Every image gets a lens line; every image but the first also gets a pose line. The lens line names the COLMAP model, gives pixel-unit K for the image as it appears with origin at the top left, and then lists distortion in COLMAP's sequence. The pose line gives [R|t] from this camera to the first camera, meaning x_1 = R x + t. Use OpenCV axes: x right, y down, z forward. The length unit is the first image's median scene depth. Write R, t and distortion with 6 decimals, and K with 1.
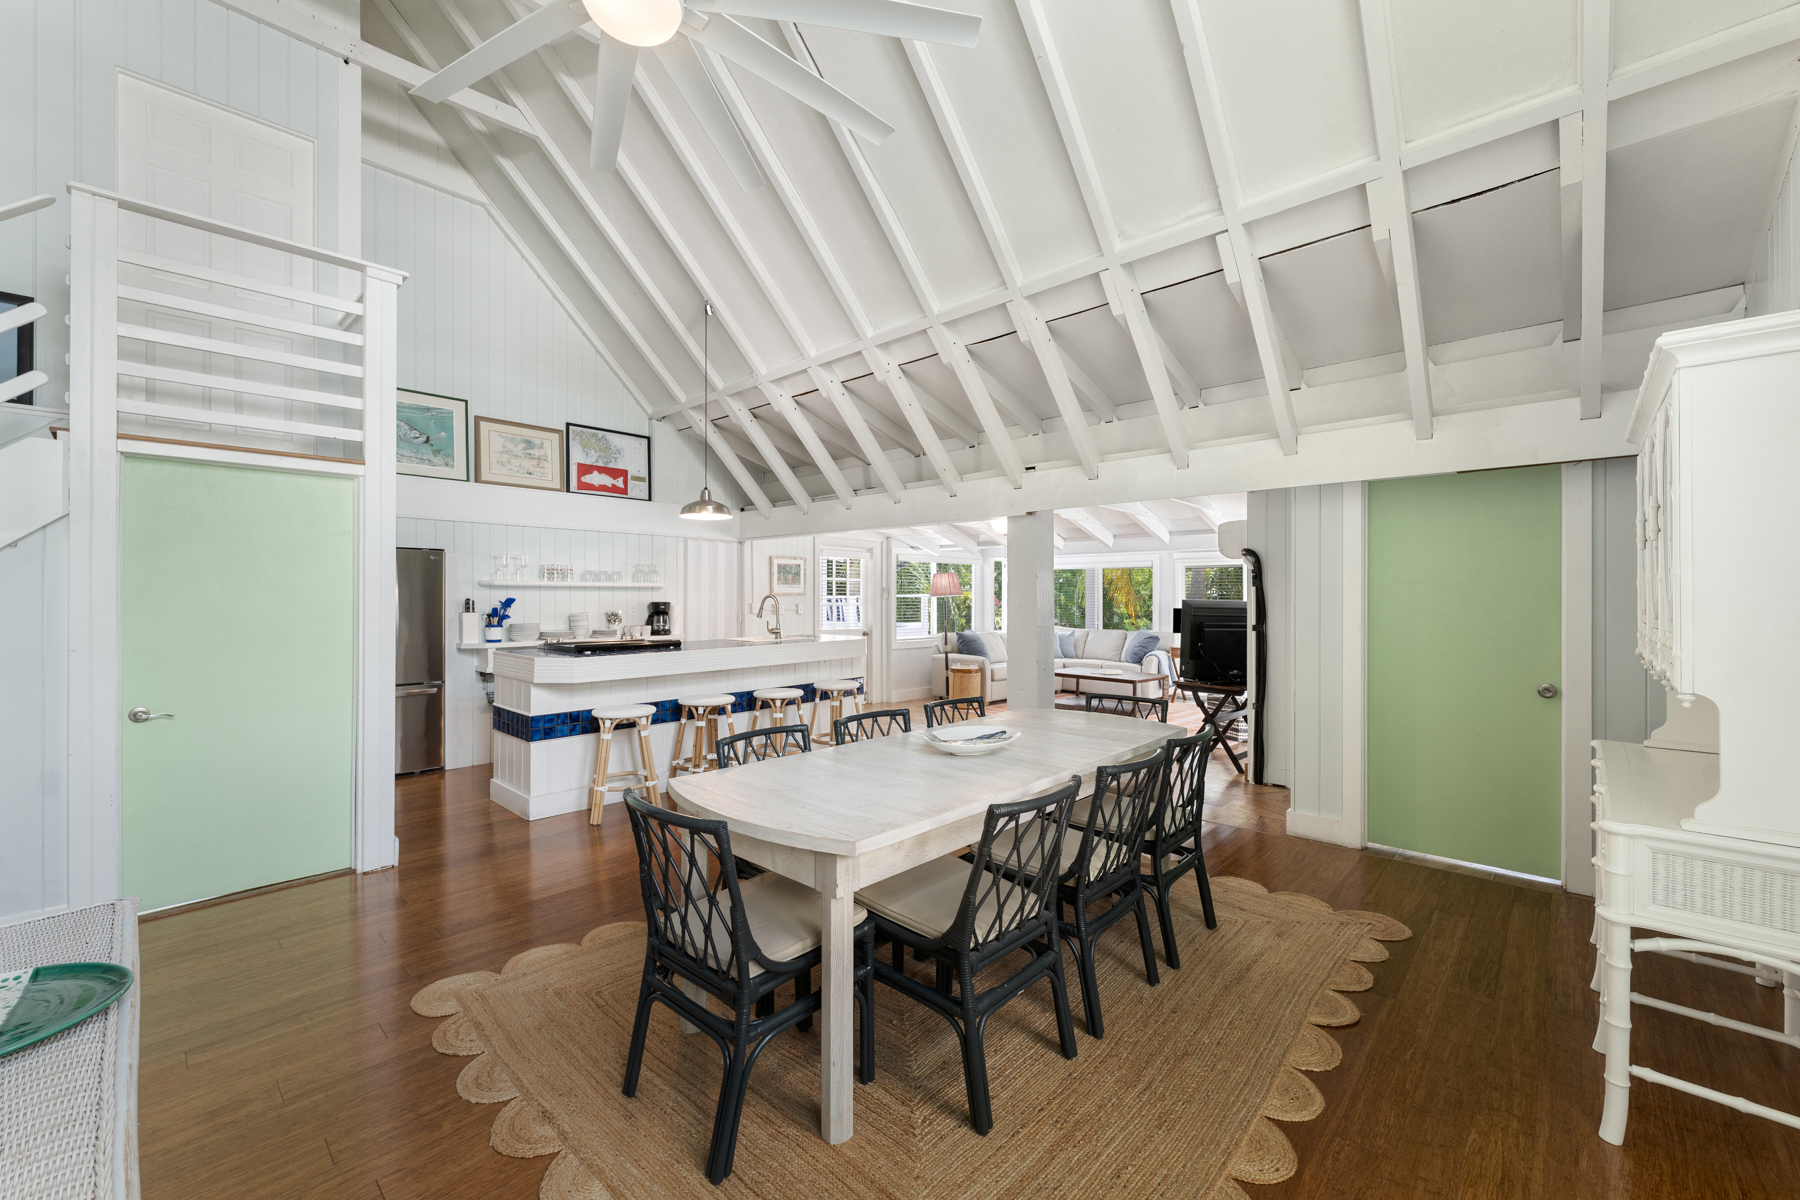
lens RADIAL K [[722.2, 0, 902.6], [0, 722.2, 599.8], [0, 0, 1]] dist [-0.003115, 0.000380]
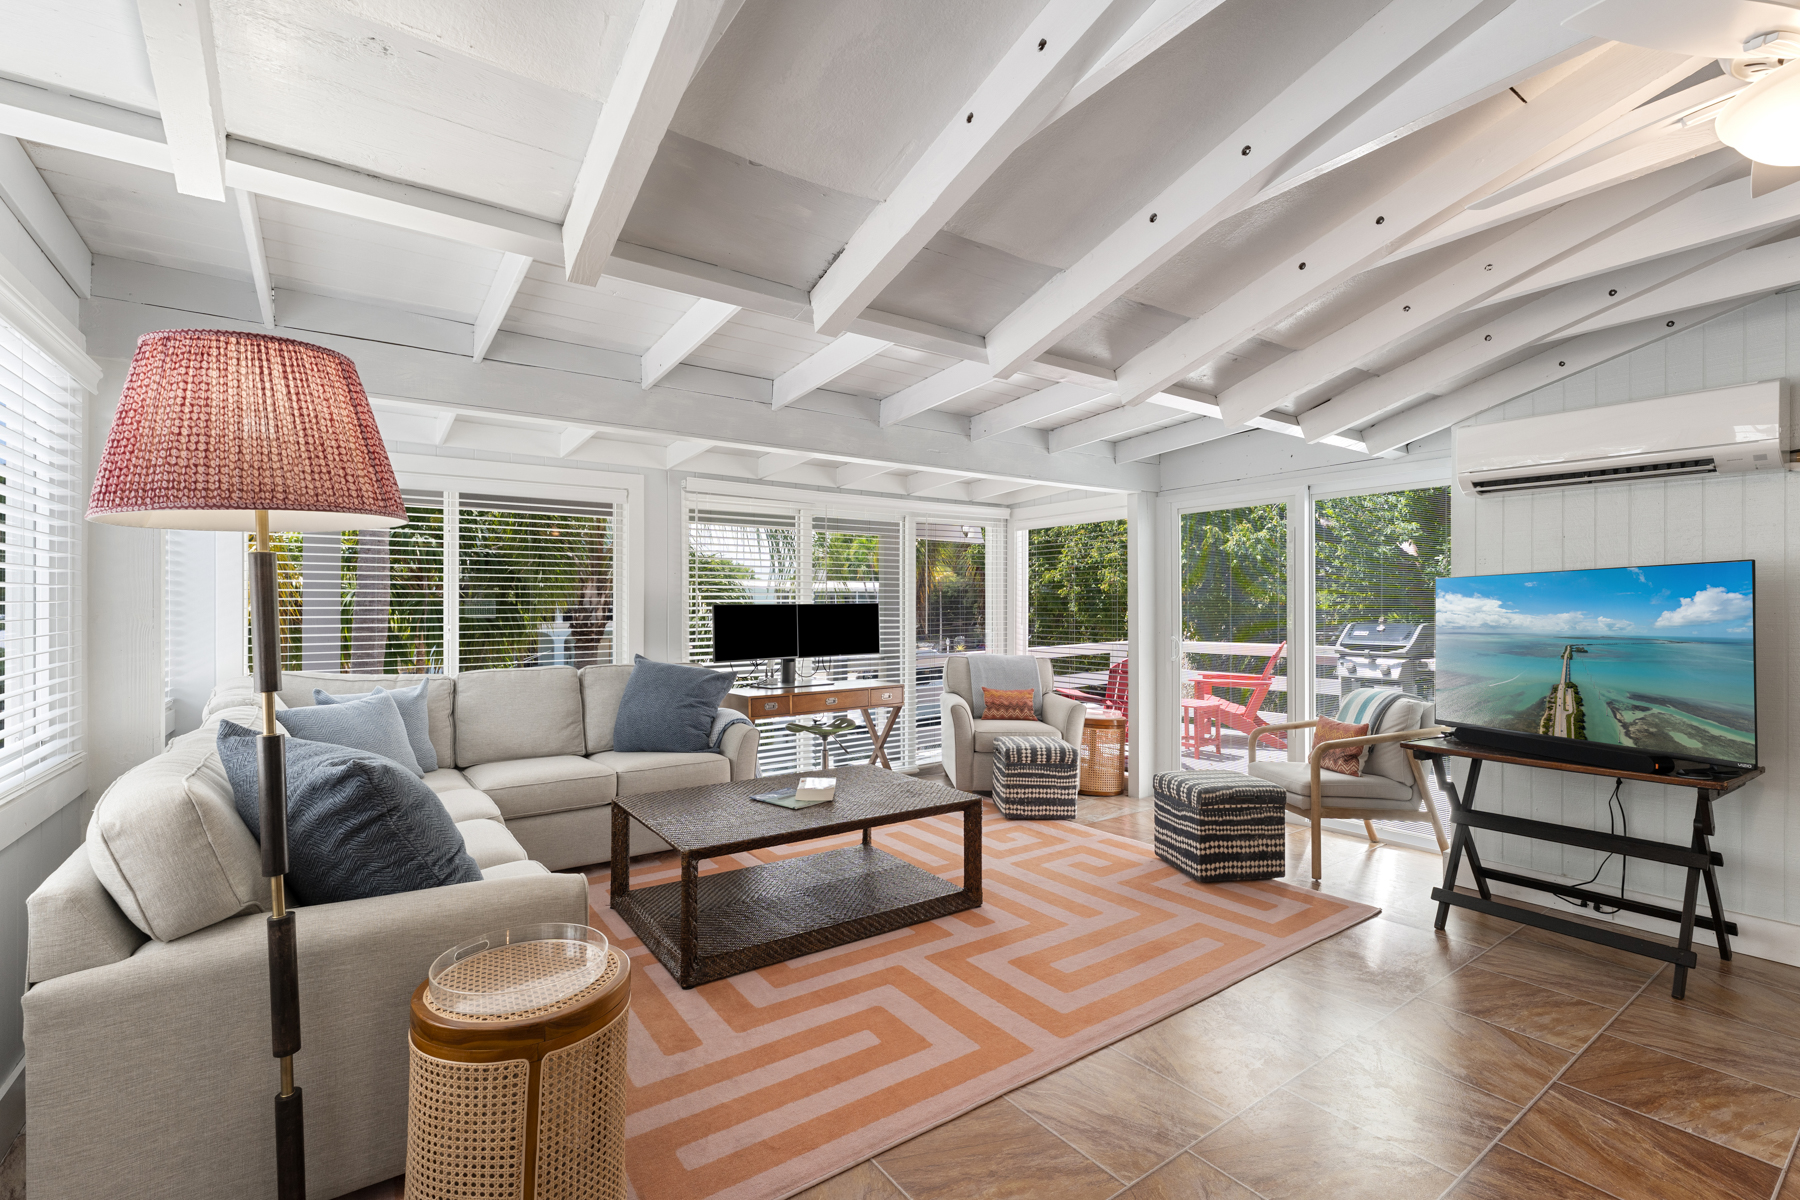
lens RADIAL K [[796.4, 0, 893.5], [0, 796.4, 601.5], [0, 0, 1]] dist [-0.001128, -0.001787]
pose [[0.213802, -0.001176, 0.976876, -0.096927], [0.006931, 0.999976, -0.000313, 0.017461], [-0.976852, 0.006838, 0.213805, 1.281411]]
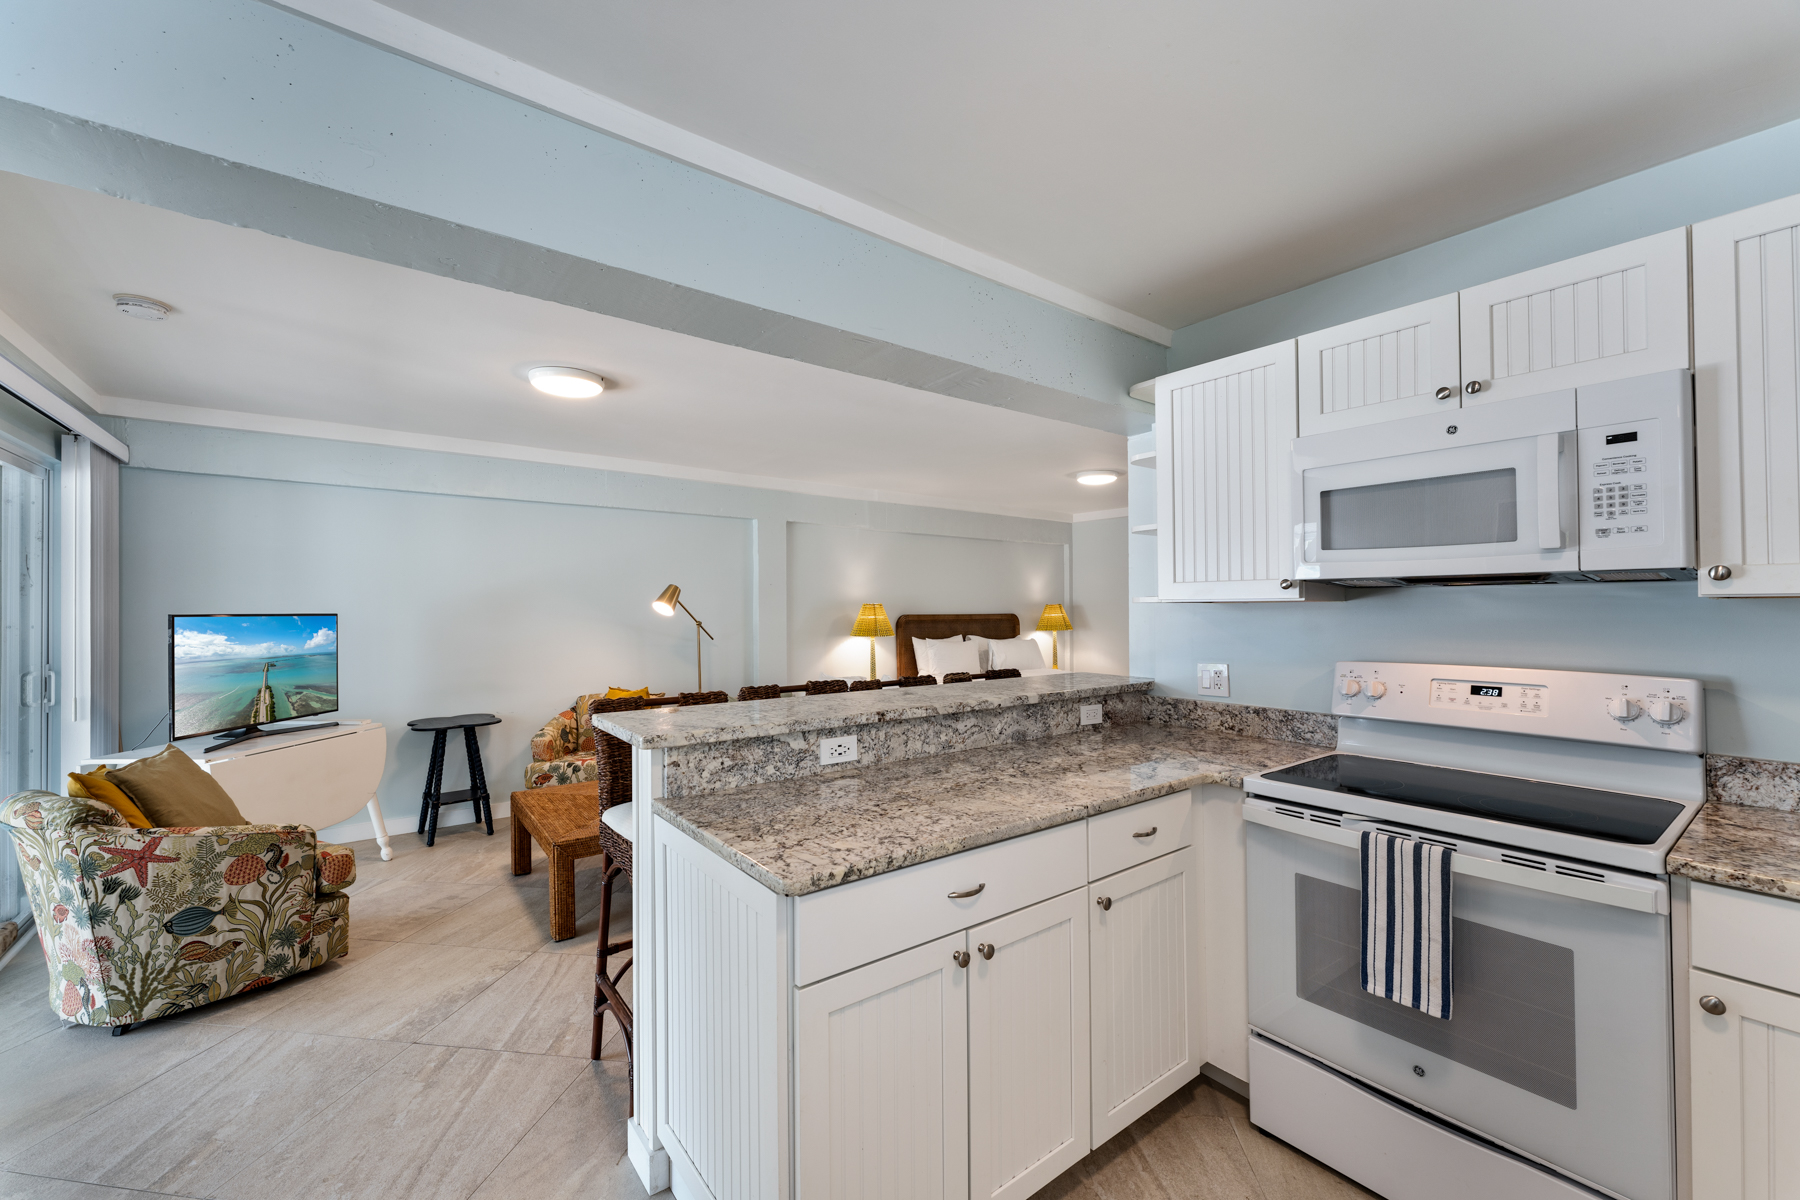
lens RADIAL K [[722.2, 0, 902.6], [0, 722.2, 619.5], [0, 0, 1]] dist [-0.003115, 0.000380]
pose [[-0.404499, -0.006574, -0.914515, 0.838696], [-0.009285, 0.999952, -0.003081, 0.000861], [0.914491, 0.007245, -0.404541, 1.830830]]
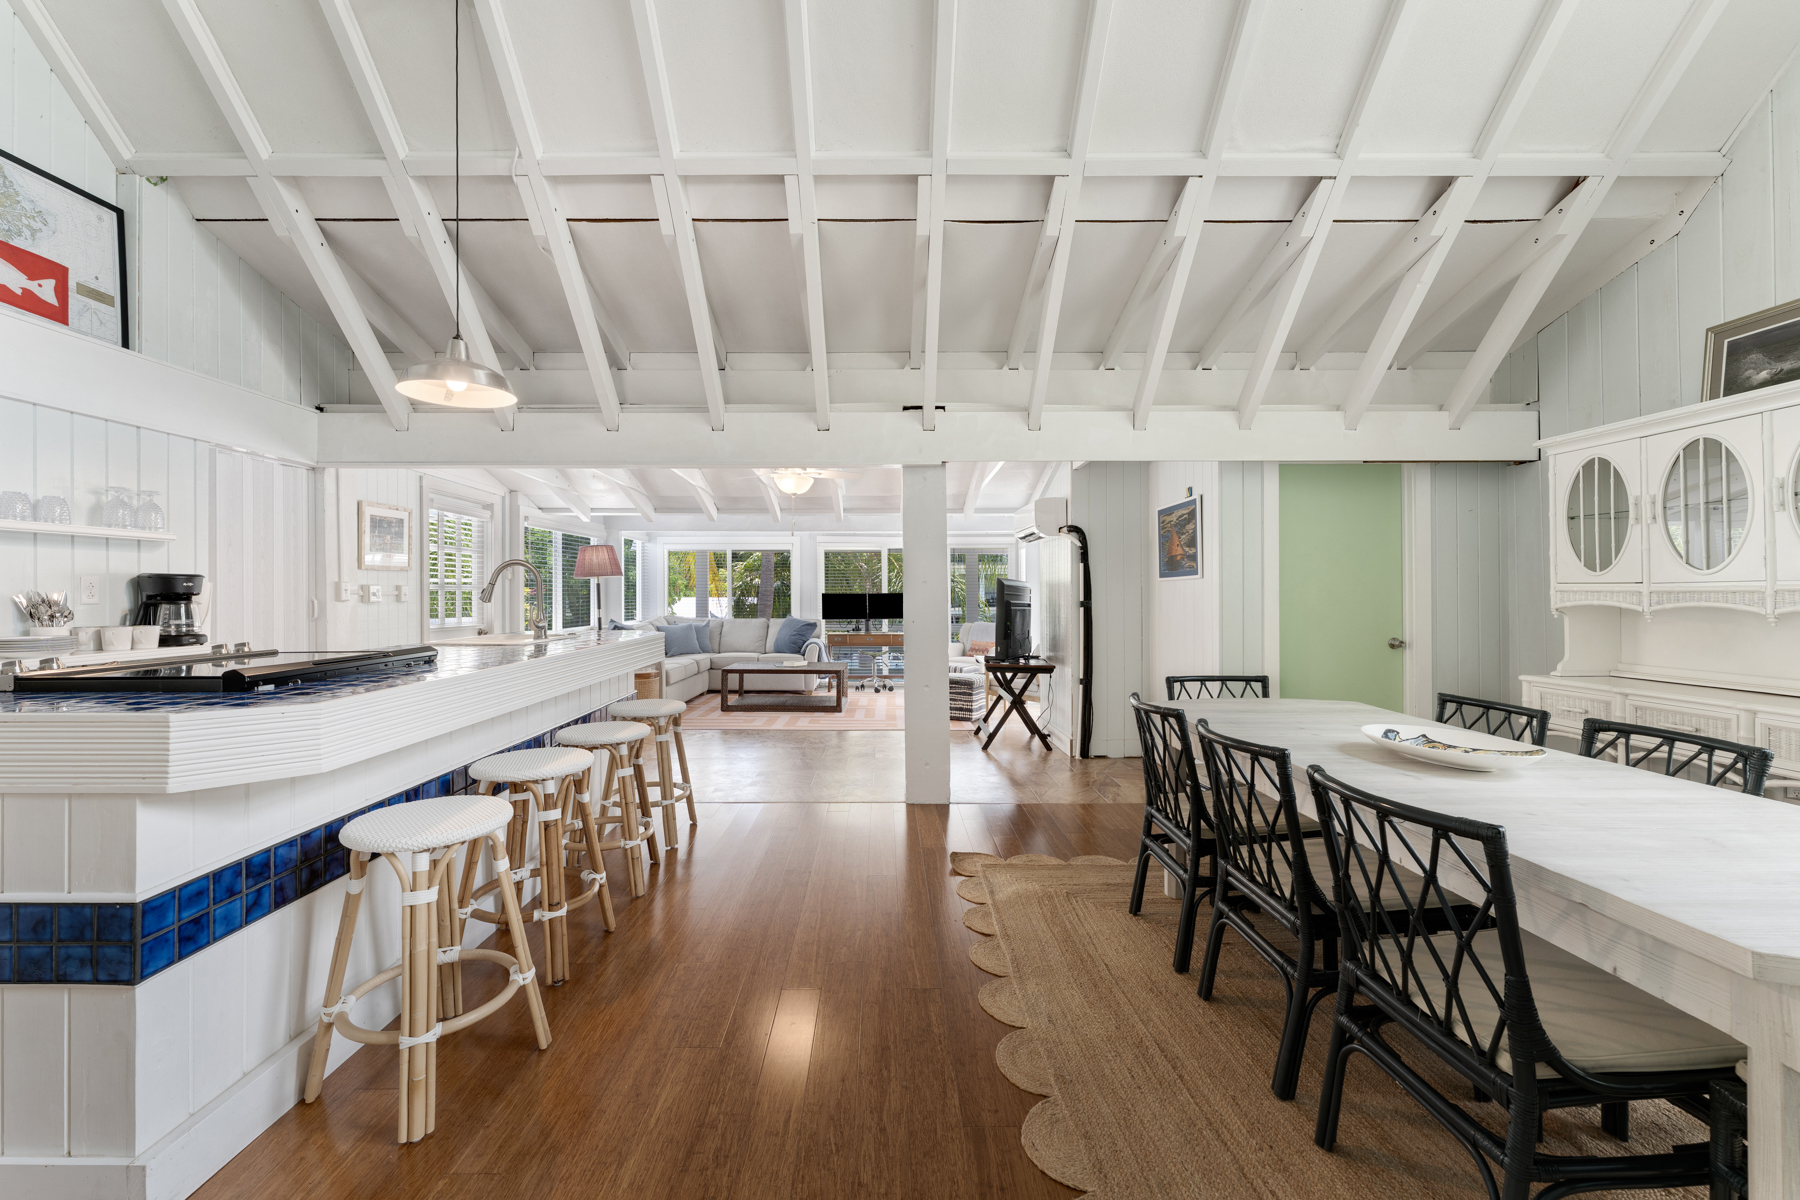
lens RADIAL K [[722.2, 0, 892.0], [0, 722.2, 590.9], [0, 0, 1]] dist [-0.003115, 0.000380]
pose [[0.729095, -0.002021, 0.684409, -0.343875], [0.005903, 0.999977, -0.003335, 0.019934], [-0.684387, 0.006471, 0.729090, 0.381786]]
